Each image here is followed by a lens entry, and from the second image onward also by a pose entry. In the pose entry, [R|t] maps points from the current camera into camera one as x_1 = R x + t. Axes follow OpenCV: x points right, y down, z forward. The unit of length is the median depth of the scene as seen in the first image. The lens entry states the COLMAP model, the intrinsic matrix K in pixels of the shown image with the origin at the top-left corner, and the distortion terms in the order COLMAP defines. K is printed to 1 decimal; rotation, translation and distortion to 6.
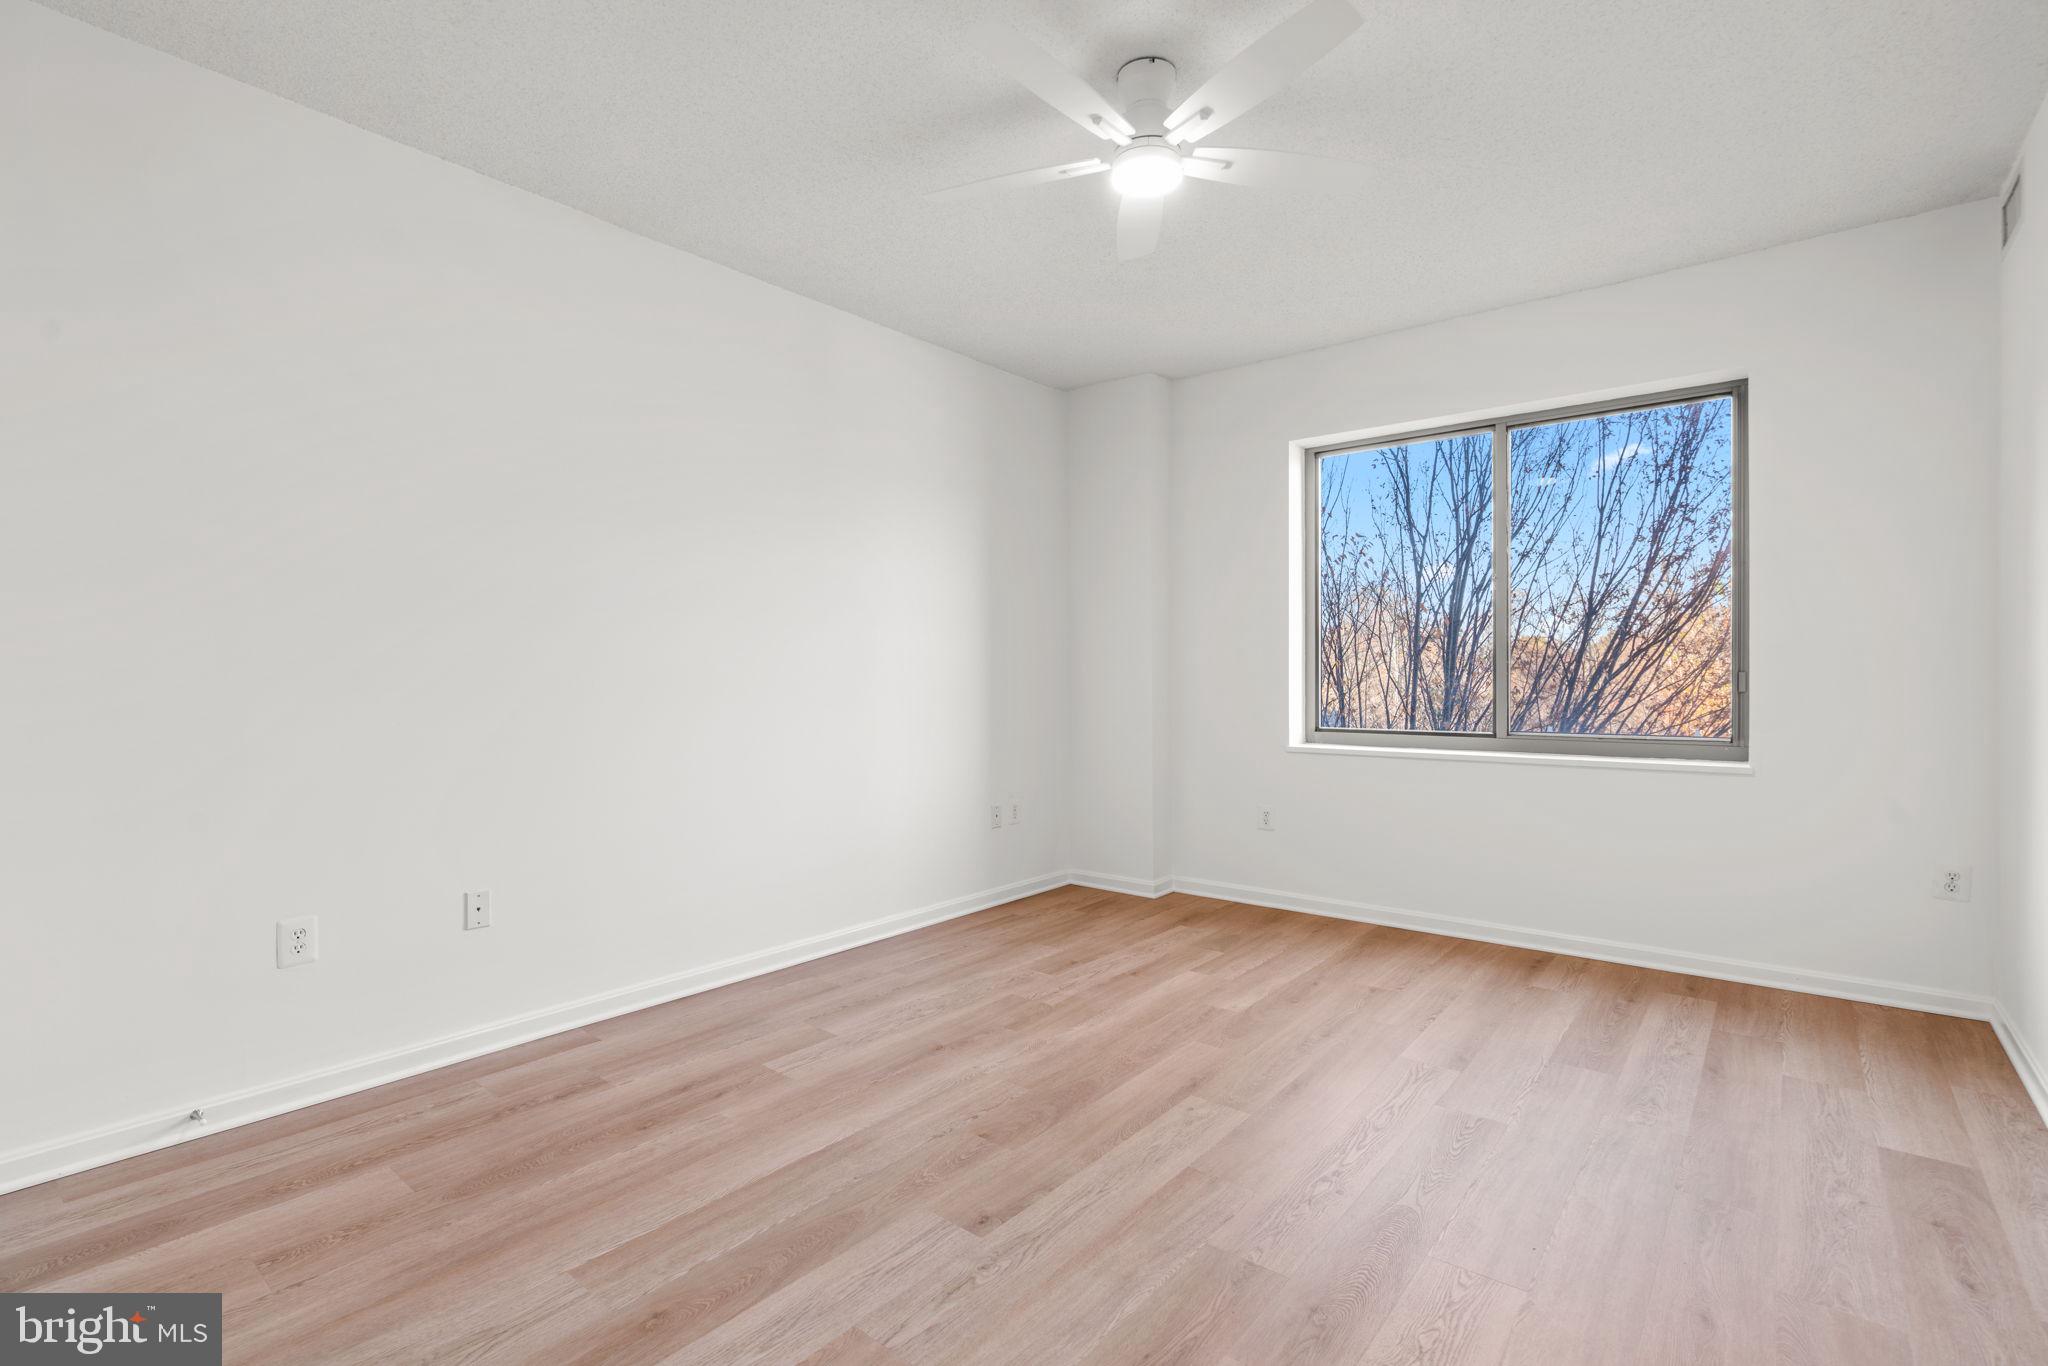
lens RADIAL K [[923.2, 0, 1024.0], [0, 923.2, 683.0], [0, 0, 1]] dist [-0.003478, 0.000571]
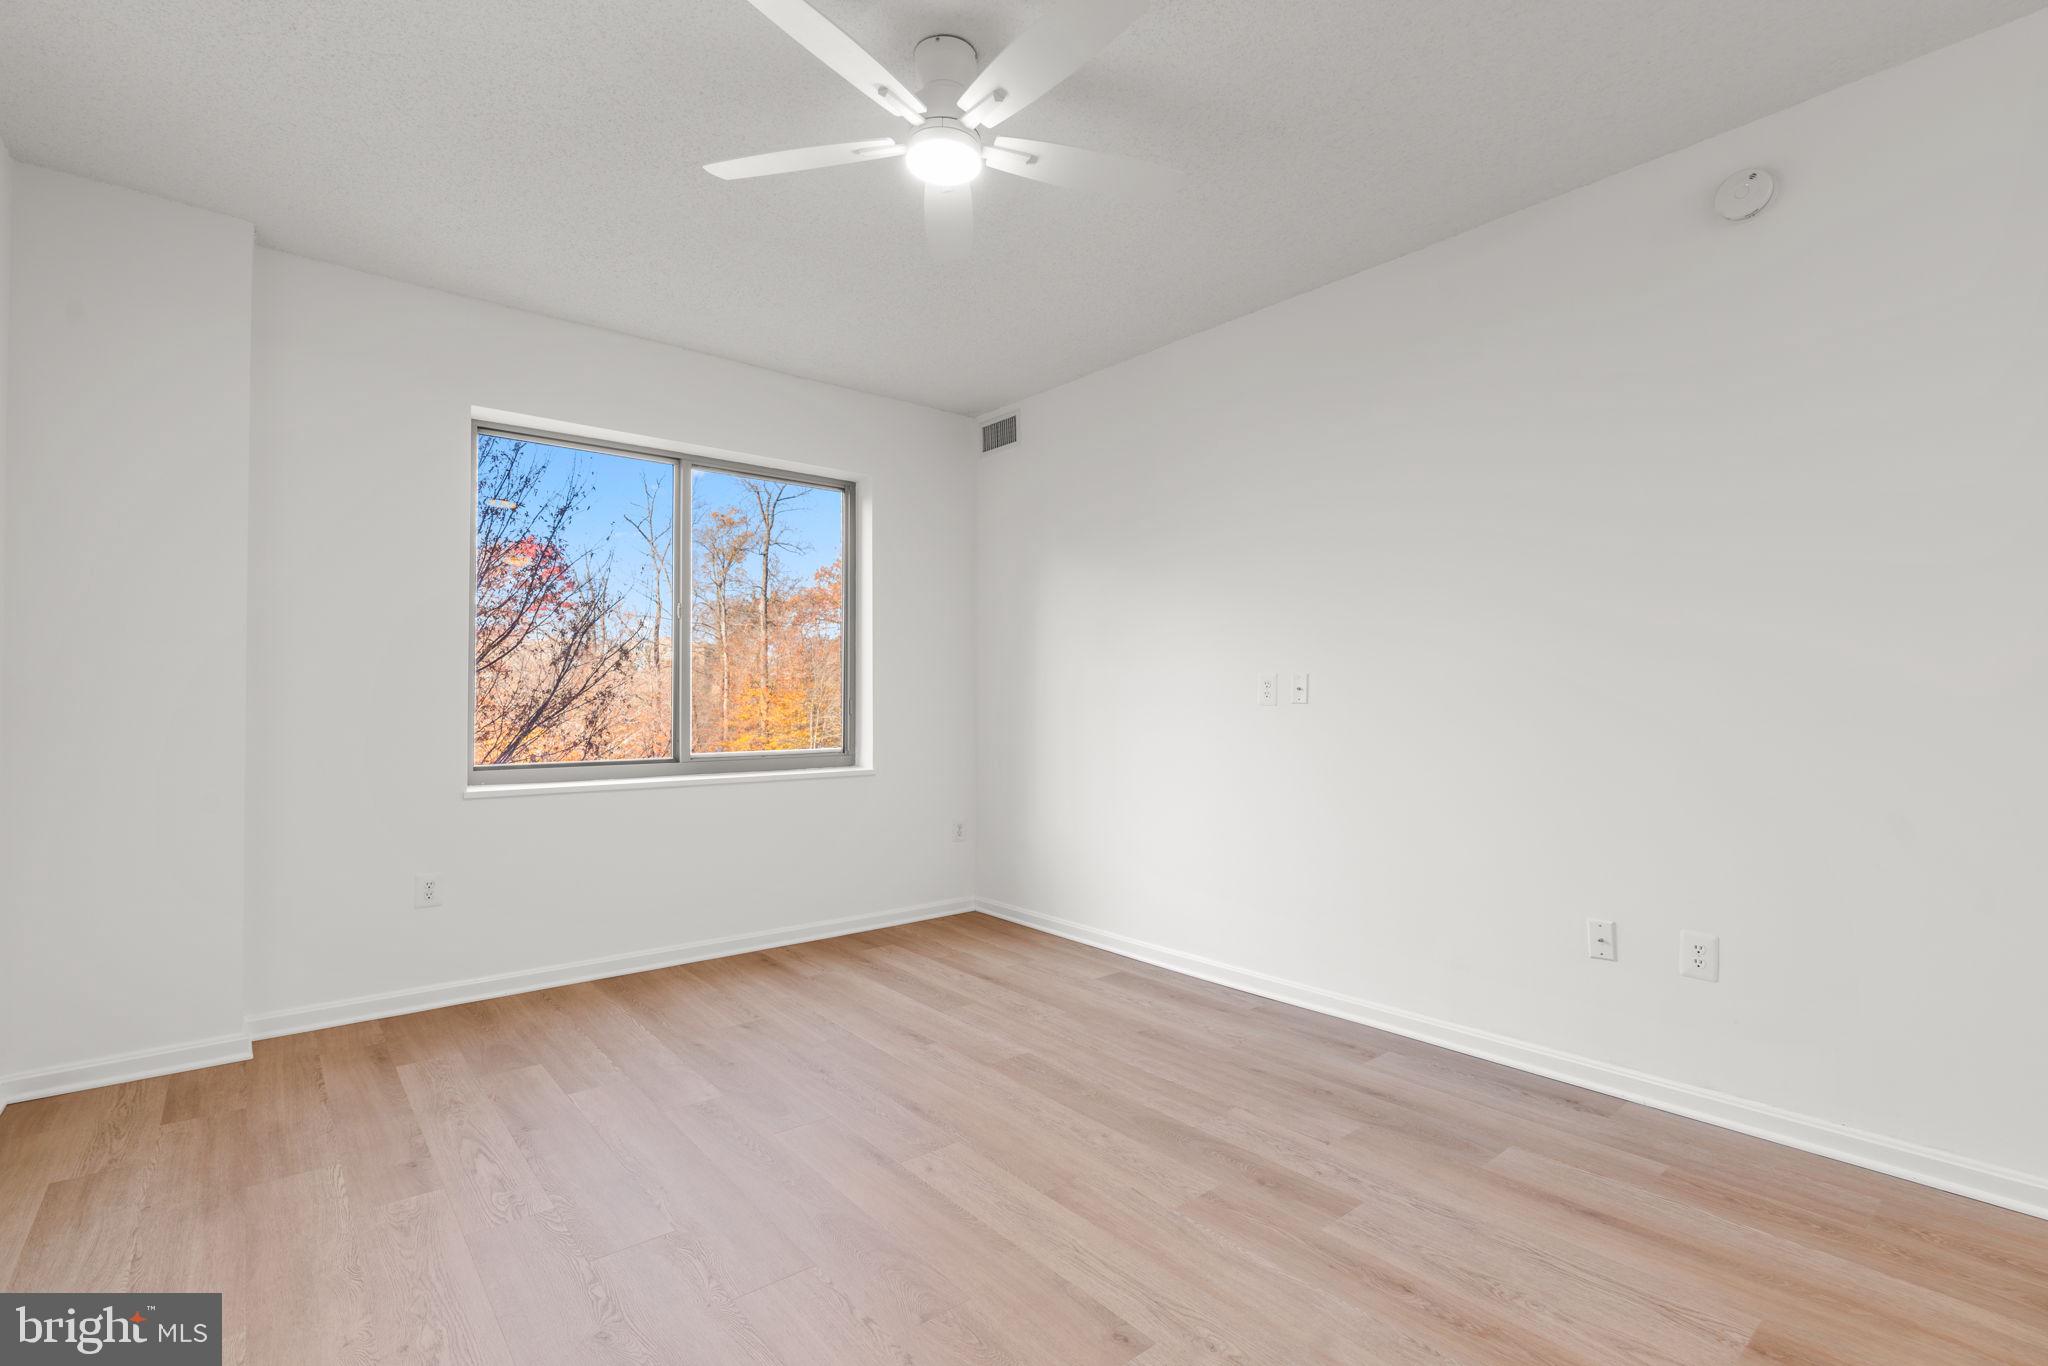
lens RADIAL K [[923.2, 0, 1024.0], [0, 923.2, 683.0], [0, 0, 1]] dist [-0.003478, 0.000571]
pose [[0.209416, 0.020151, 0.977619, -0.528857], [0.006739, 0.999734, -0.022050, -0.004317], [-0.977803, 0.011206, 0.209225, 0.522695]]
